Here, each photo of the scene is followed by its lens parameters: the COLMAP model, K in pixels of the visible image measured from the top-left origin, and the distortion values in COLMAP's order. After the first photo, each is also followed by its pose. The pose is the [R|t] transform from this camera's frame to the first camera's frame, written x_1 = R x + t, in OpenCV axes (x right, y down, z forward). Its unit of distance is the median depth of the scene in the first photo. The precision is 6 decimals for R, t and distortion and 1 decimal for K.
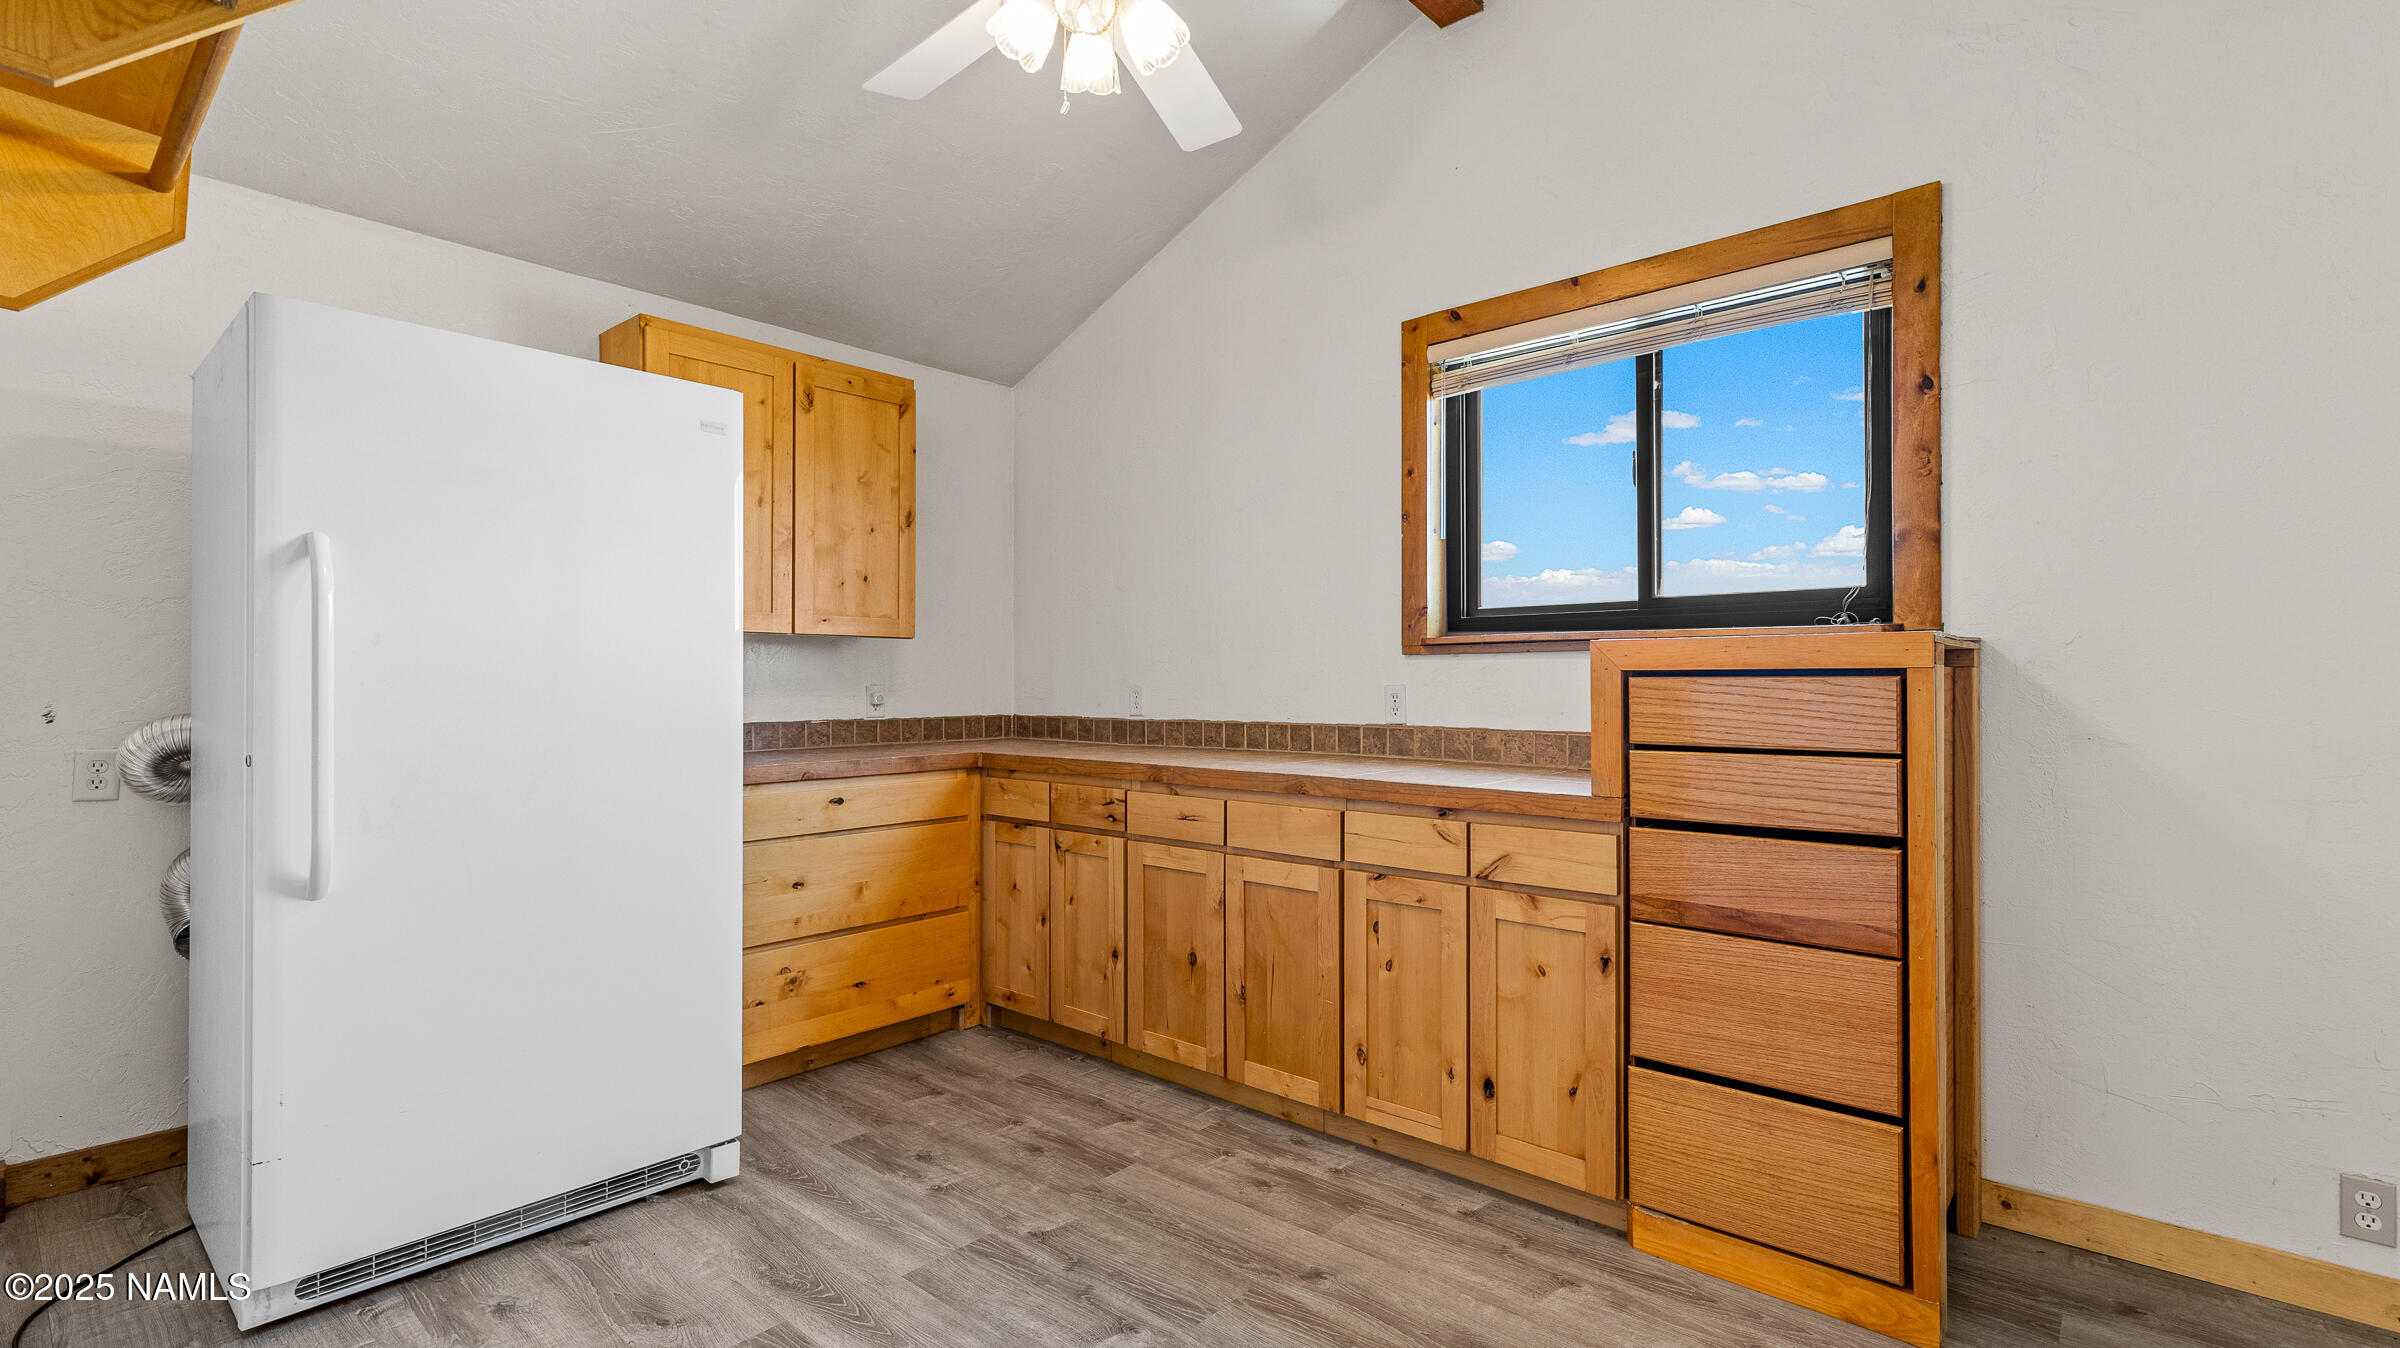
lens RADIAL K [[1104.2, 0, 1200.0], [0, 1104.2, 674.0], [0, 0, 1]] dist [0.009387, -0.000844]
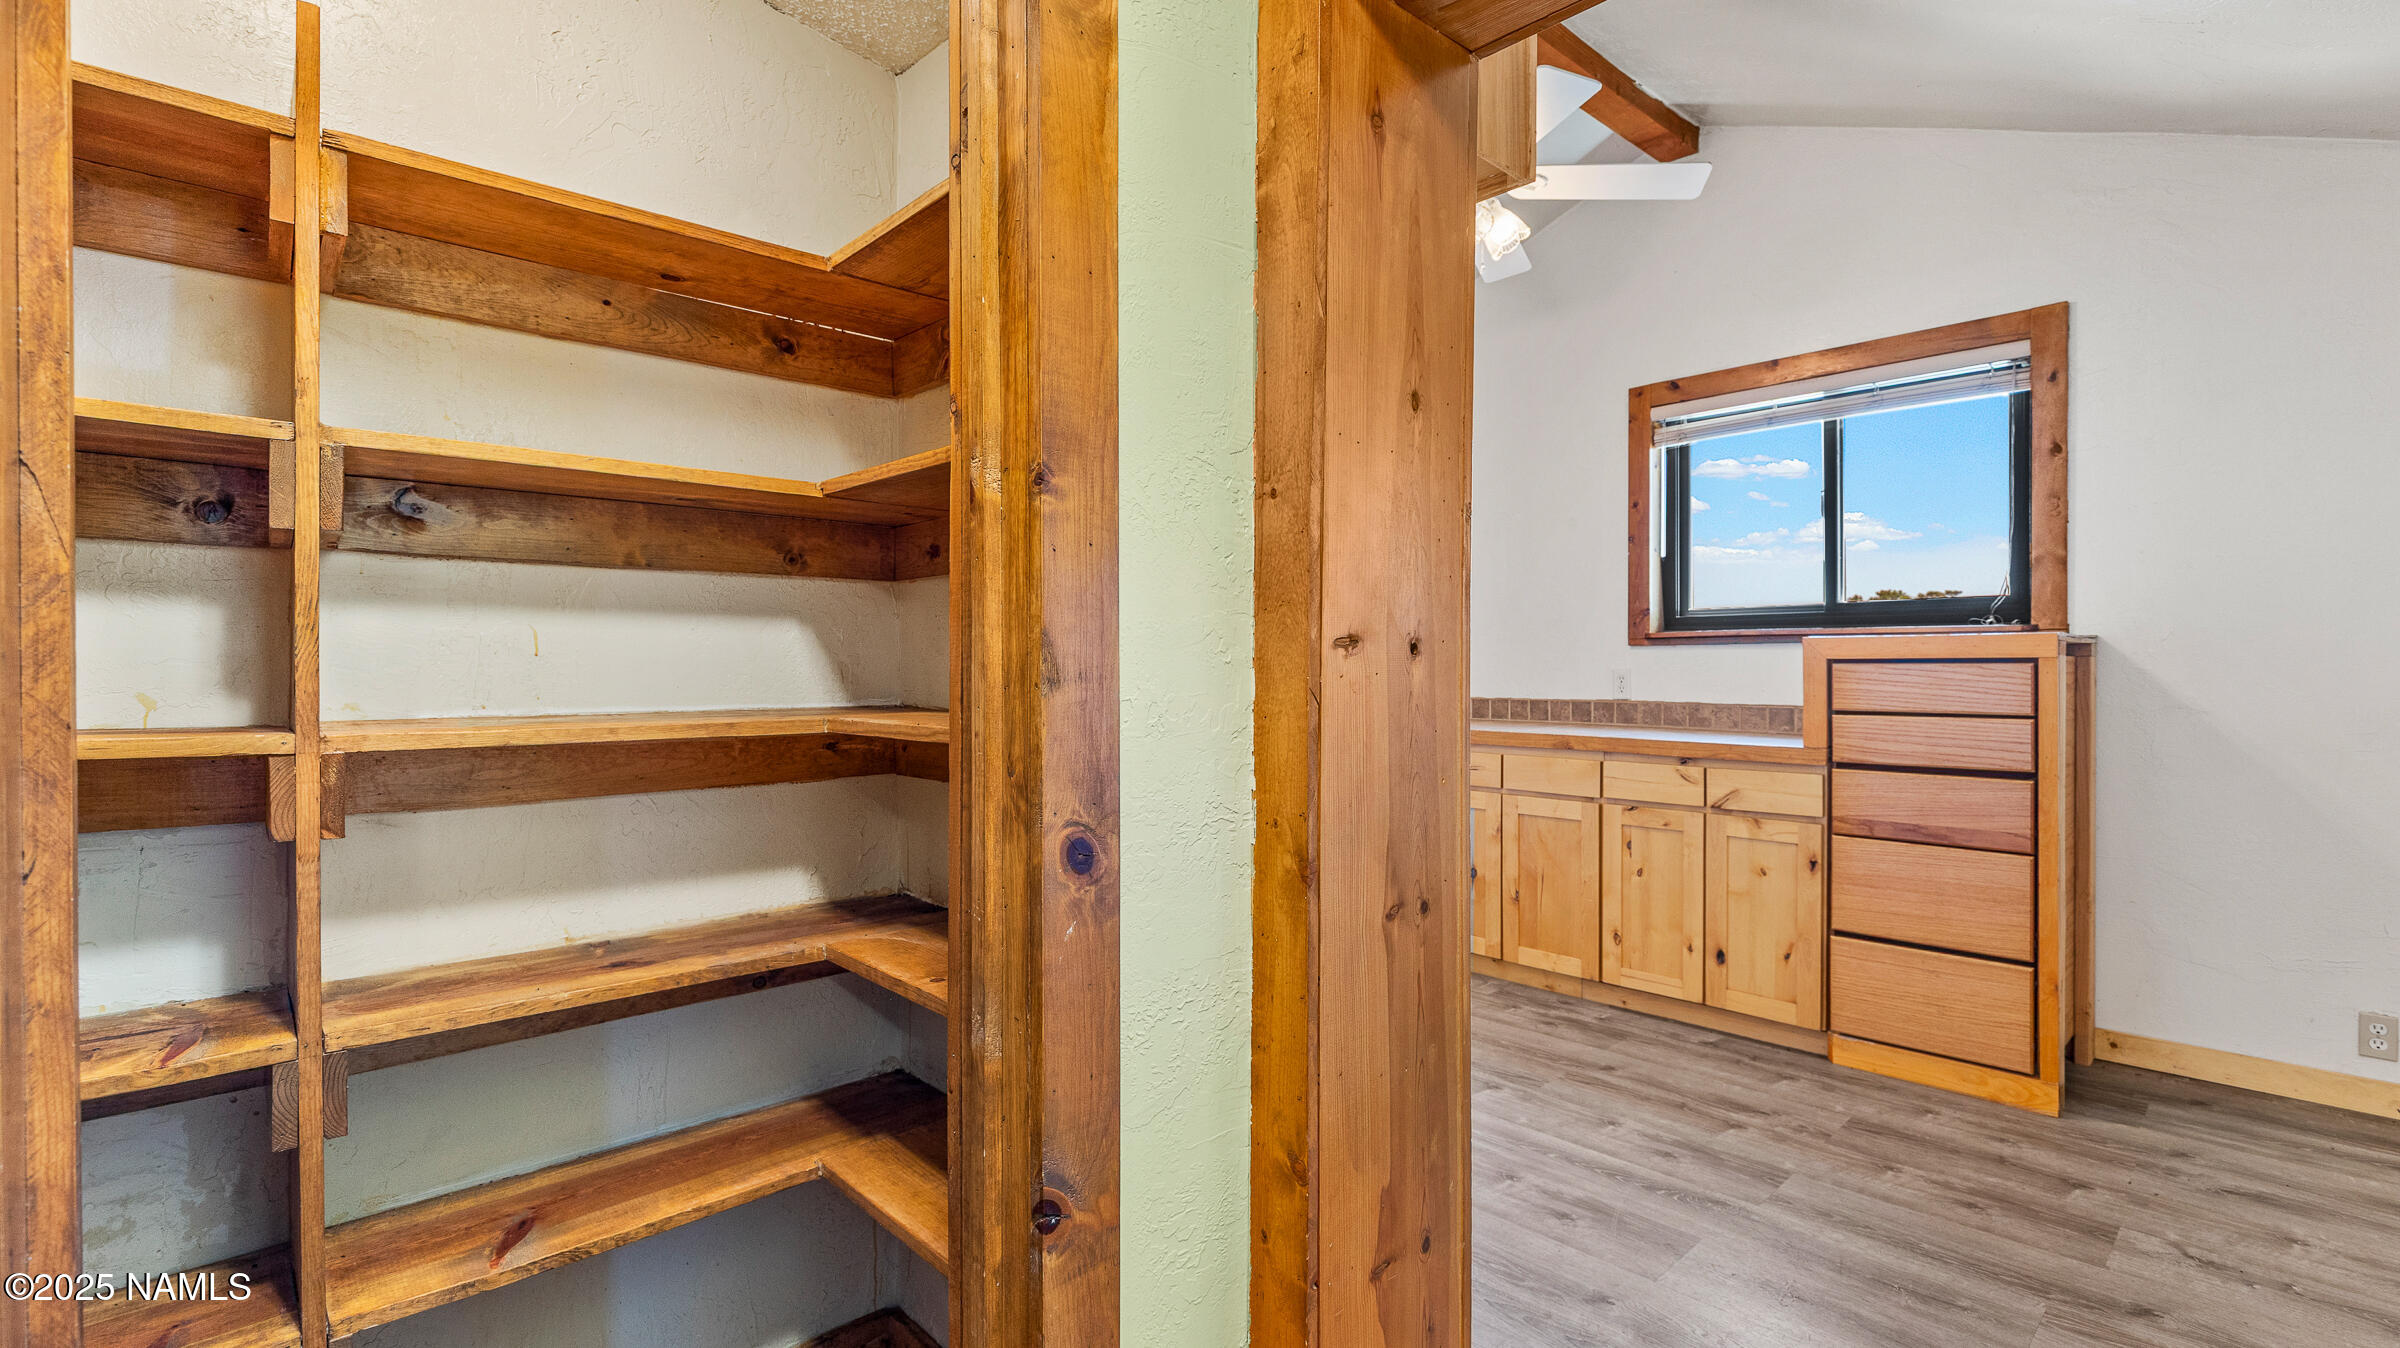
lens RADIAL K [[1079.8, 0, 1210.5], [0, 1079.8, 663.6], [0, 0, 1]] dist [0.001234, 0.000752]
pose [[0.995615, 0.002494, -0.093513, -0.259195], [-0.002102, 0.999989, 0.004292, -0.001224], [0.093523, -0.004077, 0.995609, -0.426731]]
